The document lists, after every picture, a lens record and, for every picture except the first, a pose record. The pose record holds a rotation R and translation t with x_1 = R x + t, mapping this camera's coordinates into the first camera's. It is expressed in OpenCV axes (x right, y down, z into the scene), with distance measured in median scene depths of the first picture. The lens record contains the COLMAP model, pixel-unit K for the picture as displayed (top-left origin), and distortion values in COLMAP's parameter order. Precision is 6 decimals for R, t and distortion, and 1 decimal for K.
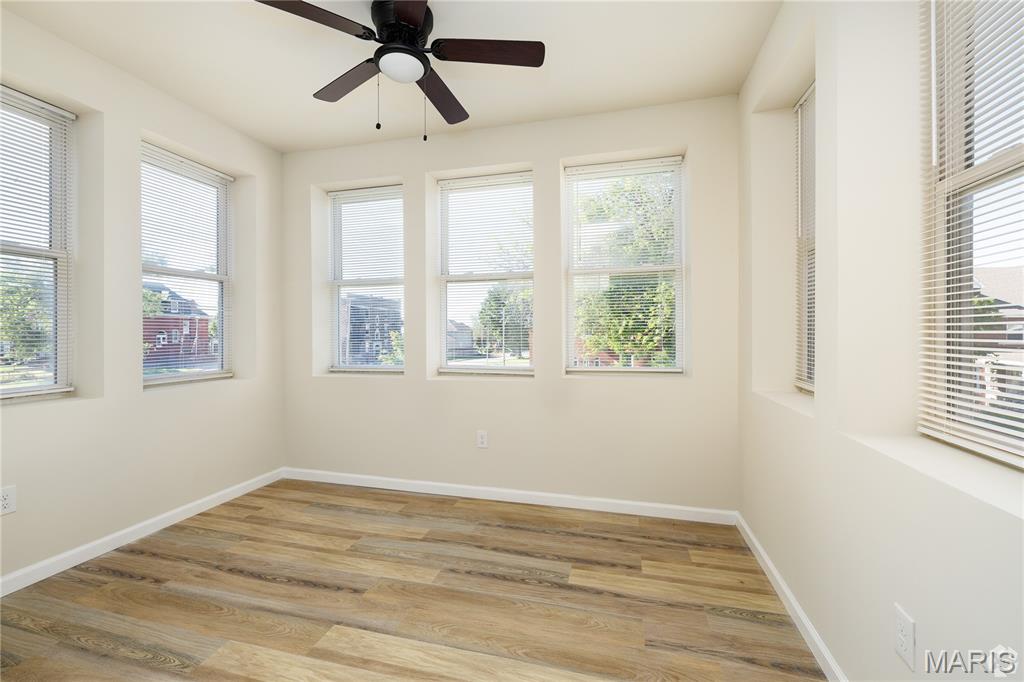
lens RADIAL K [[432.6, 0, 507.3], [0, 432.6, 336.5], [0, 0, 1]] dist [0.002199, 0.000389]
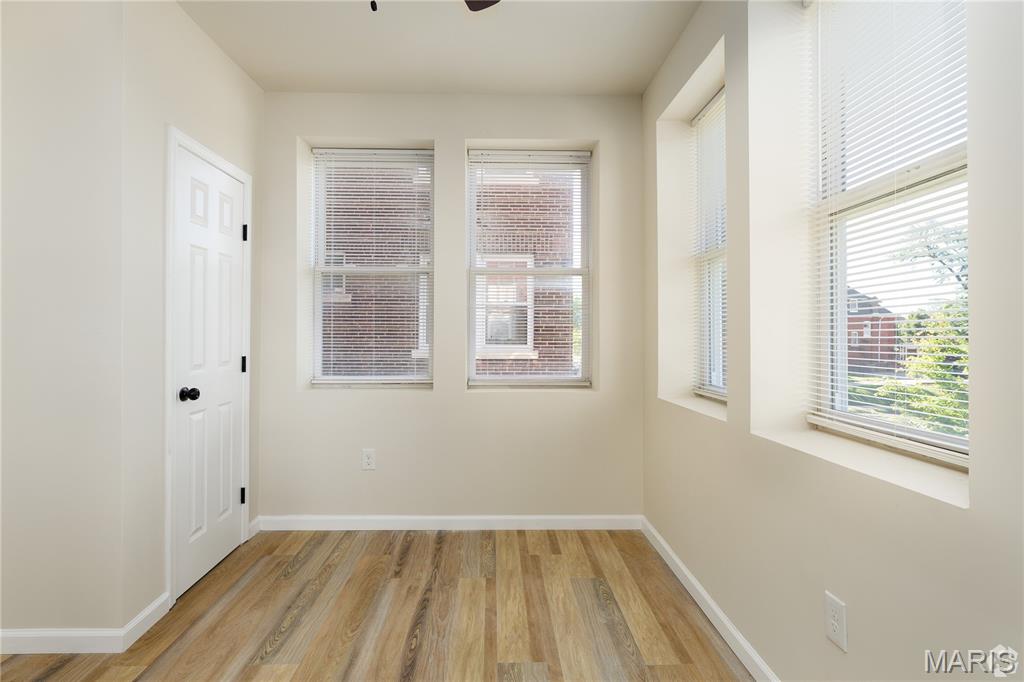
lens RADIAL K [[500.9, 0, 507.9], [0, 500.9, 334.9], [0, 0, 1]] dist [-0.000091, 0.000453]
pose [[0.272904, -0.004748, -0.962030, 0.343006], [-0.009046, 0.999931, -0.007502, 0.002774], [0.961999, 0.010750, 0.272842, 0.760015]]
